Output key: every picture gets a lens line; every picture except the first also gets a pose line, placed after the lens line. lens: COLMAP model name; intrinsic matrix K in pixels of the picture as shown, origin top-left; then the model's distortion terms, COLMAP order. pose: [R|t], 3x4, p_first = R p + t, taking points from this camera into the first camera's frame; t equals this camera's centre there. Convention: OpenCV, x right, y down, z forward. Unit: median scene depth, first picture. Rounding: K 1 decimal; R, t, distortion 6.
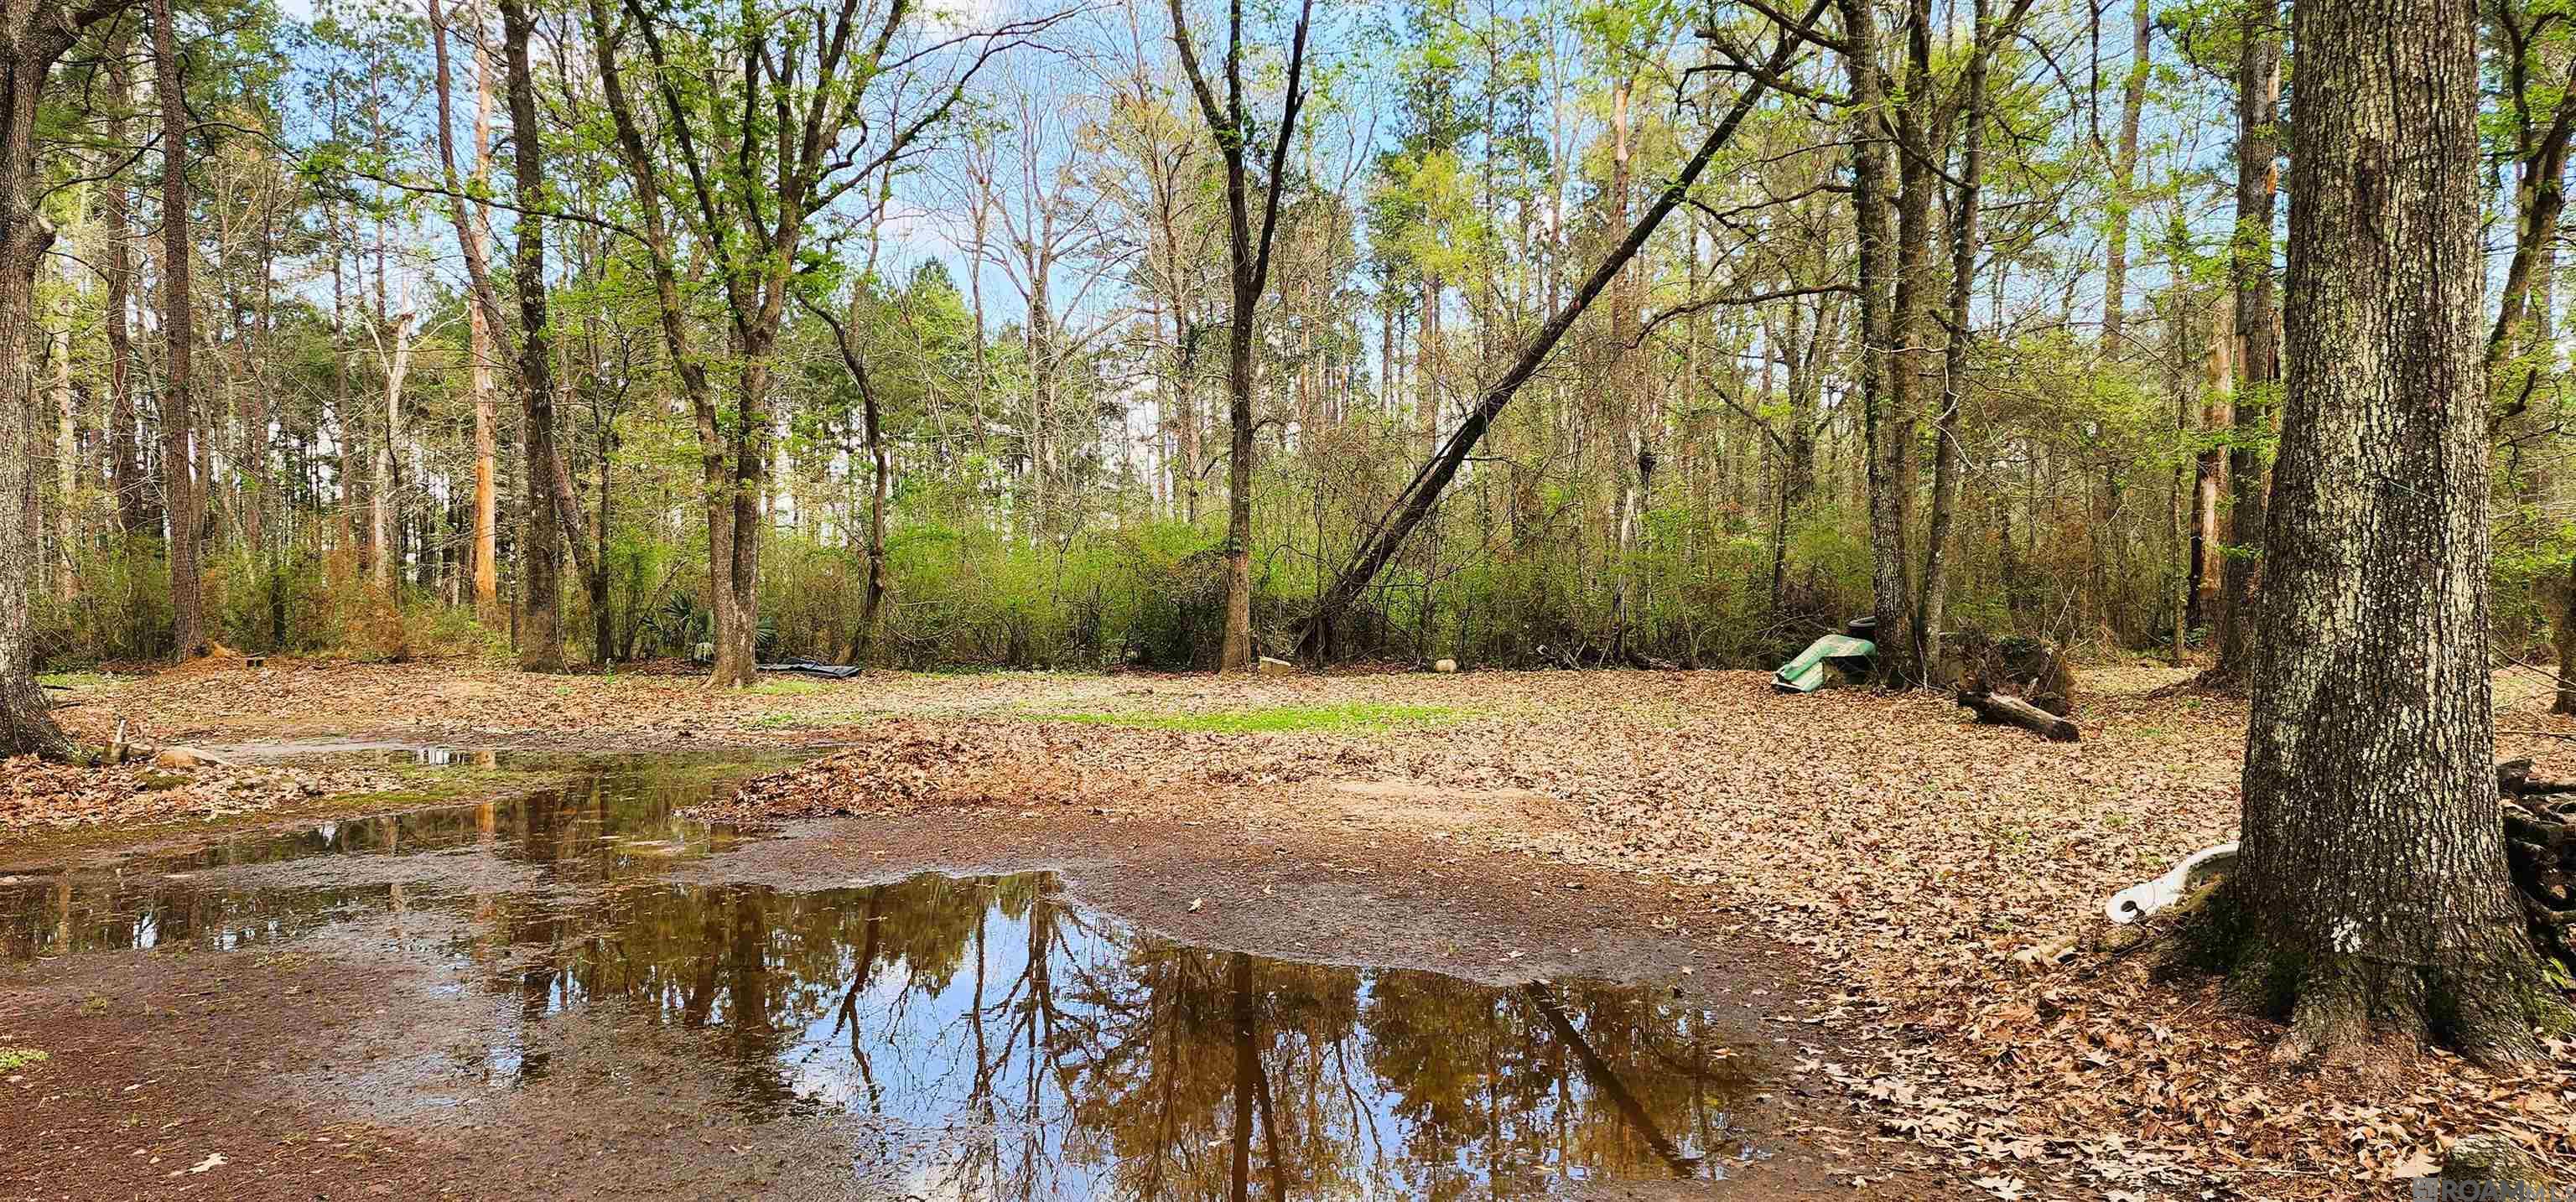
lens RADIAL K [[1679.8, 0, 1303.5], [0, 1679.8, 614.8], [0, 0, 1]] dist [0.050077, -0.044317]
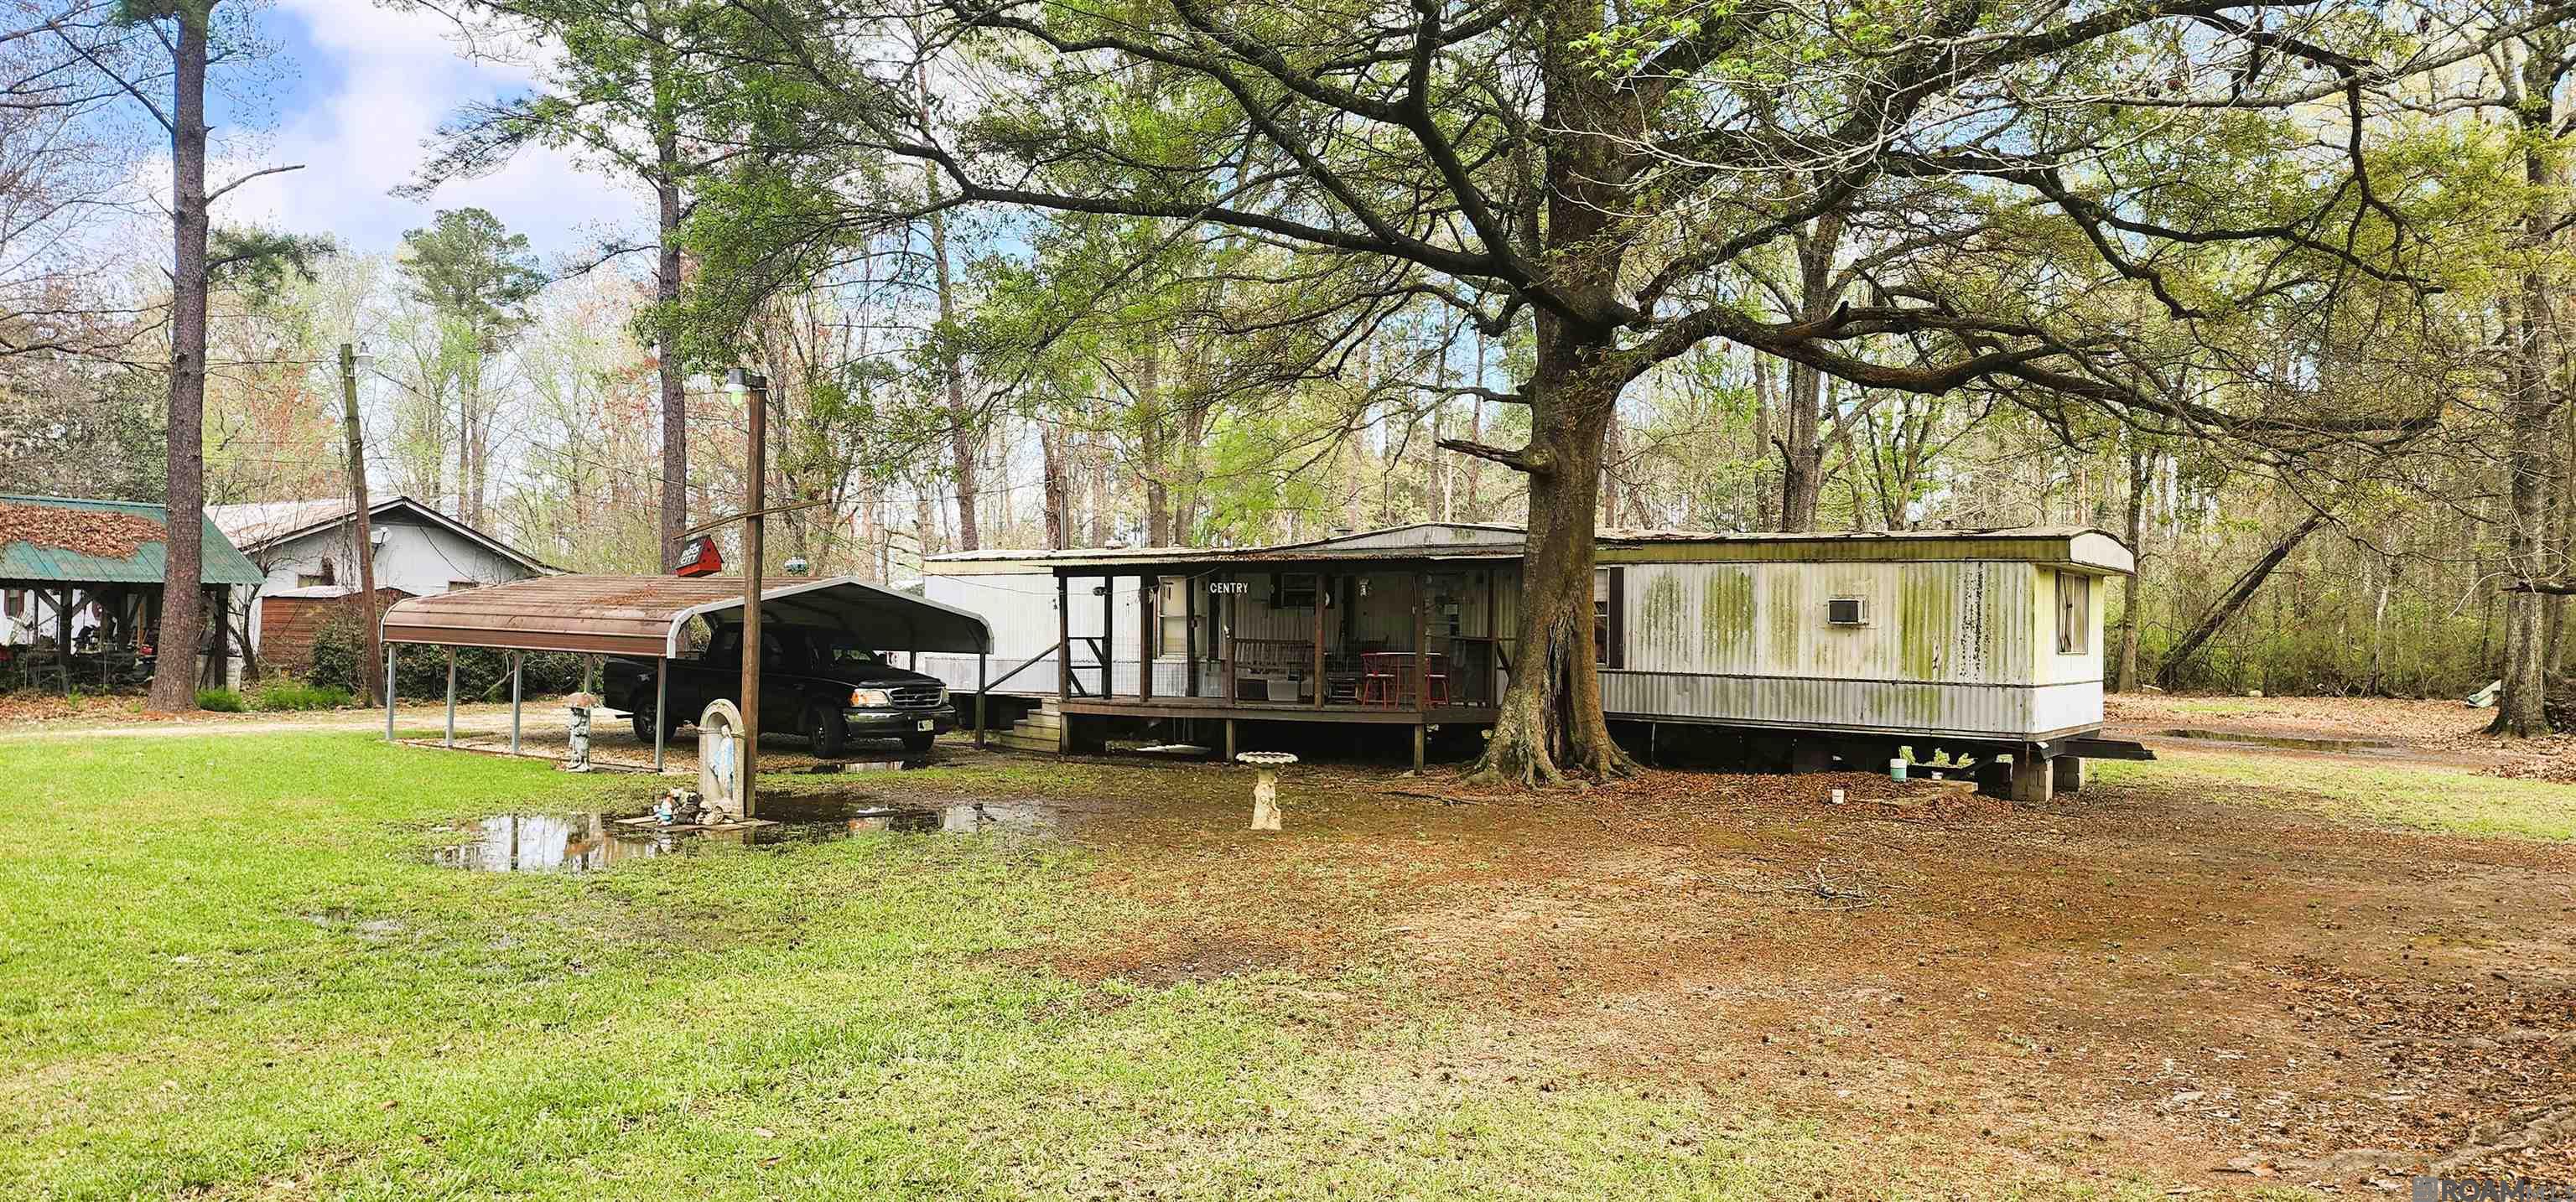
lens RADIAL K [[1693.4, 0, 1324.5], [0, 1693.4, 611.5], [0, 0, 1]] dist [0.112675, -0.120535]
pose [[0.936112, 0.014503, -0.351404, -0.199041], [-0.022350, 0.999583, -0.018283, -0.000116], [0.350992, 0.024969, 0.936045, -1.064568]]
